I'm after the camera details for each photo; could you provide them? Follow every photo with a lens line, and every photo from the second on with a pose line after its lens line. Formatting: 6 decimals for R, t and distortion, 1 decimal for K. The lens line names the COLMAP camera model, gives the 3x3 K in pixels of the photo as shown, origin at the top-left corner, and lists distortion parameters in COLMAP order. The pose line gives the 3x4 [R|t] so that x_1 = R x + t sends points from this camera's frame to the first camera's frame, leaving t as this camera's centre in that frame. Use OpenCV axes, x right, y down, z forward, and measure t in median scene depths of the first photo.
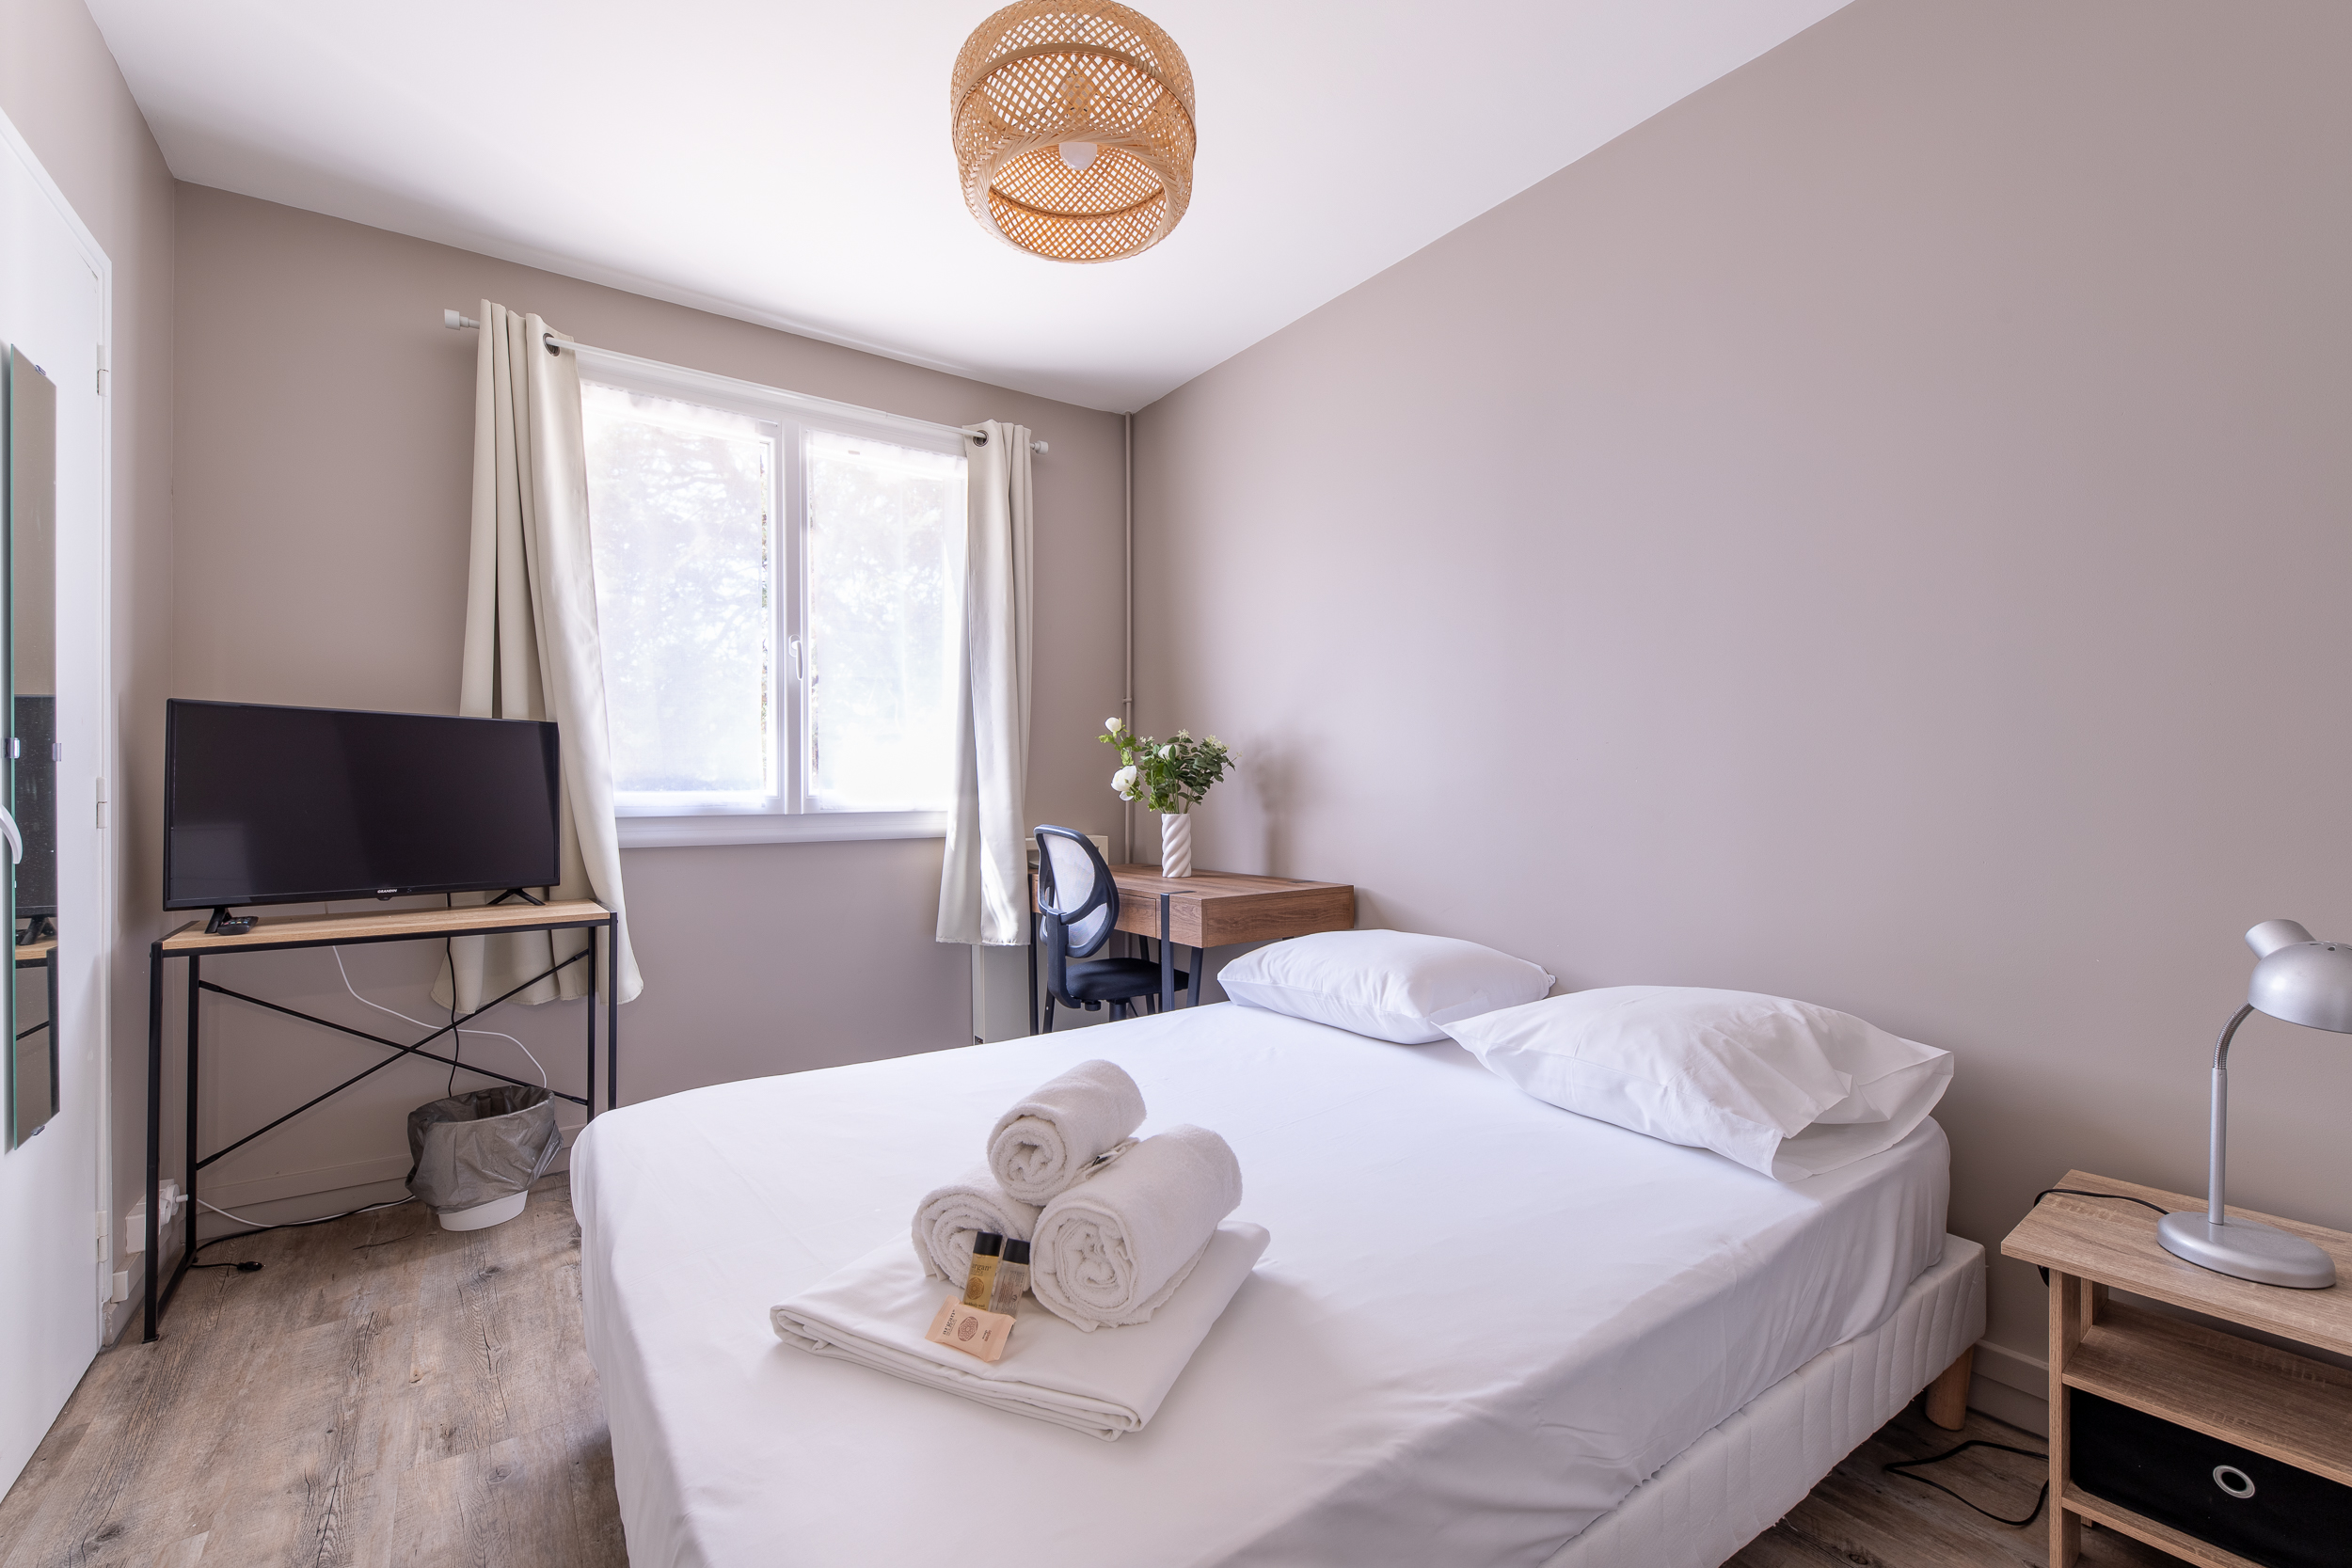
lens RADIAL K [[1012.4, 0, 1175.8], [0, 1012.4, 779.3], [0, 0, 1]] dist [0.000315, 0.000090]
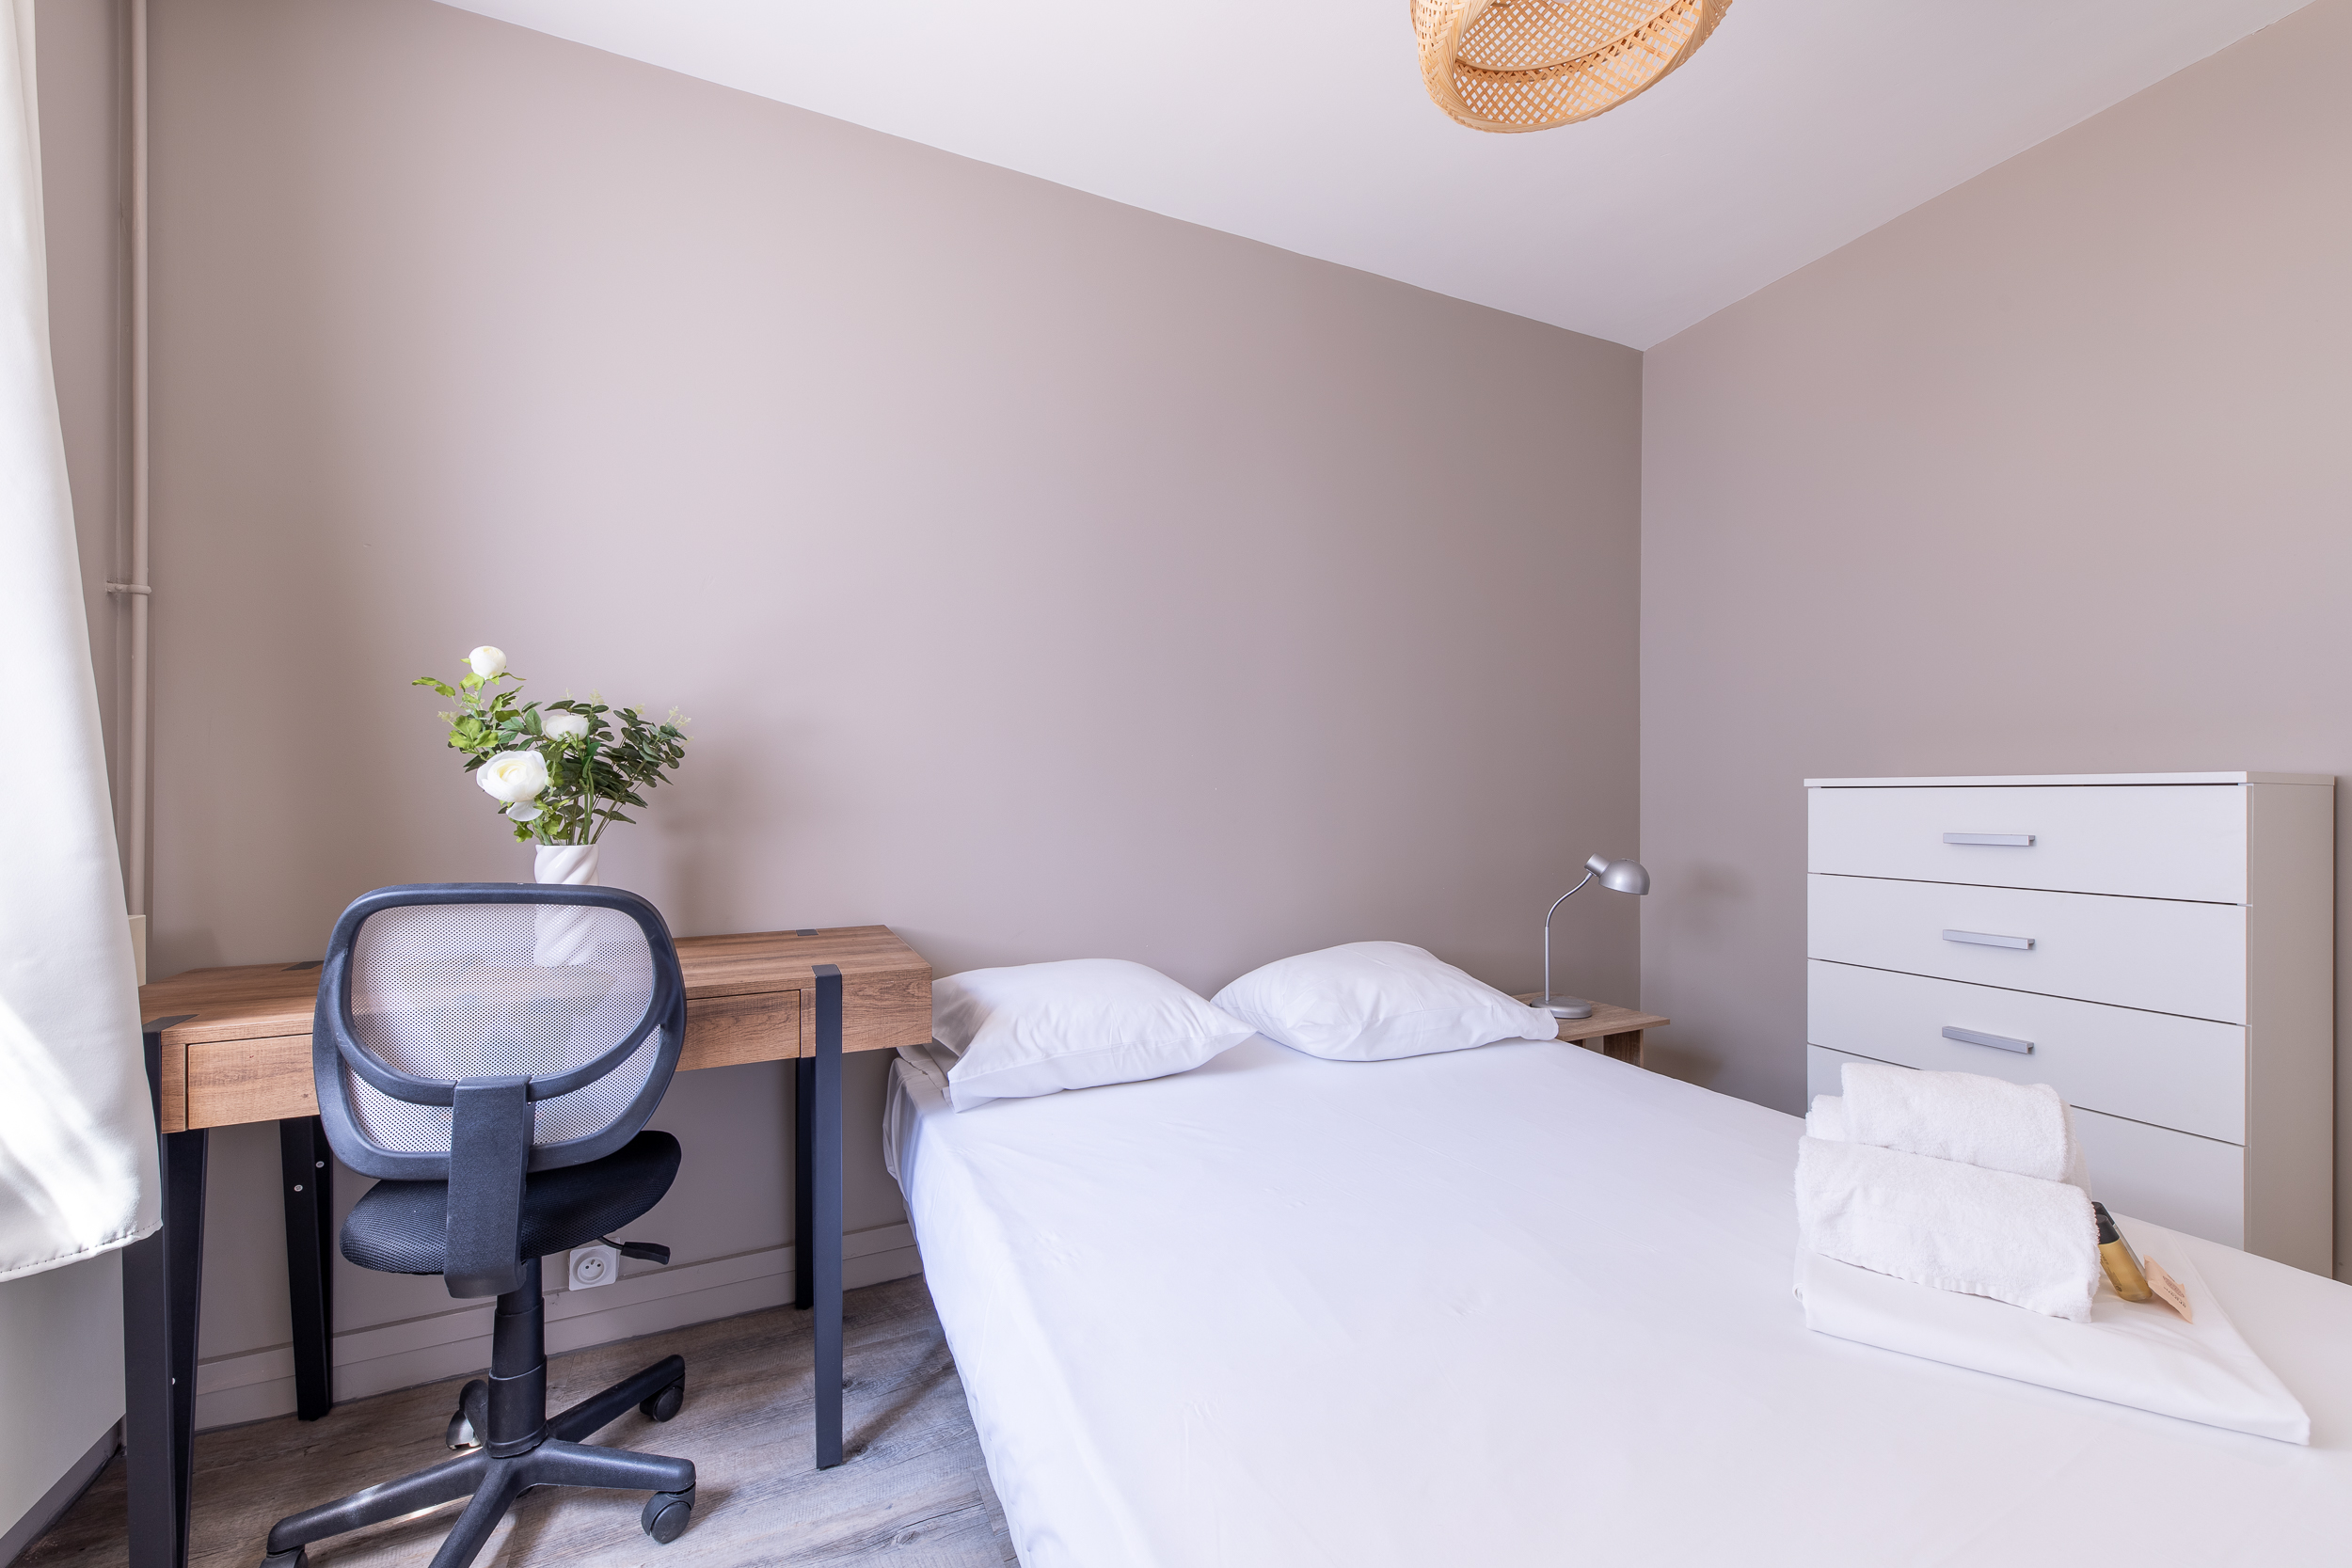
lens RADIAL K [[946.8, 0, 1176.9], [0, 946.8, 789.6], [0, 0, 1]] dist [0.000974, 0.000059]
pose [[0.200629, 0.002217, 0.979665, -0.505819], [0.006403, 0.999973, -0.003575, 0.010912], [-0.979646, 0.006990, 0.200610, 0.702712]]
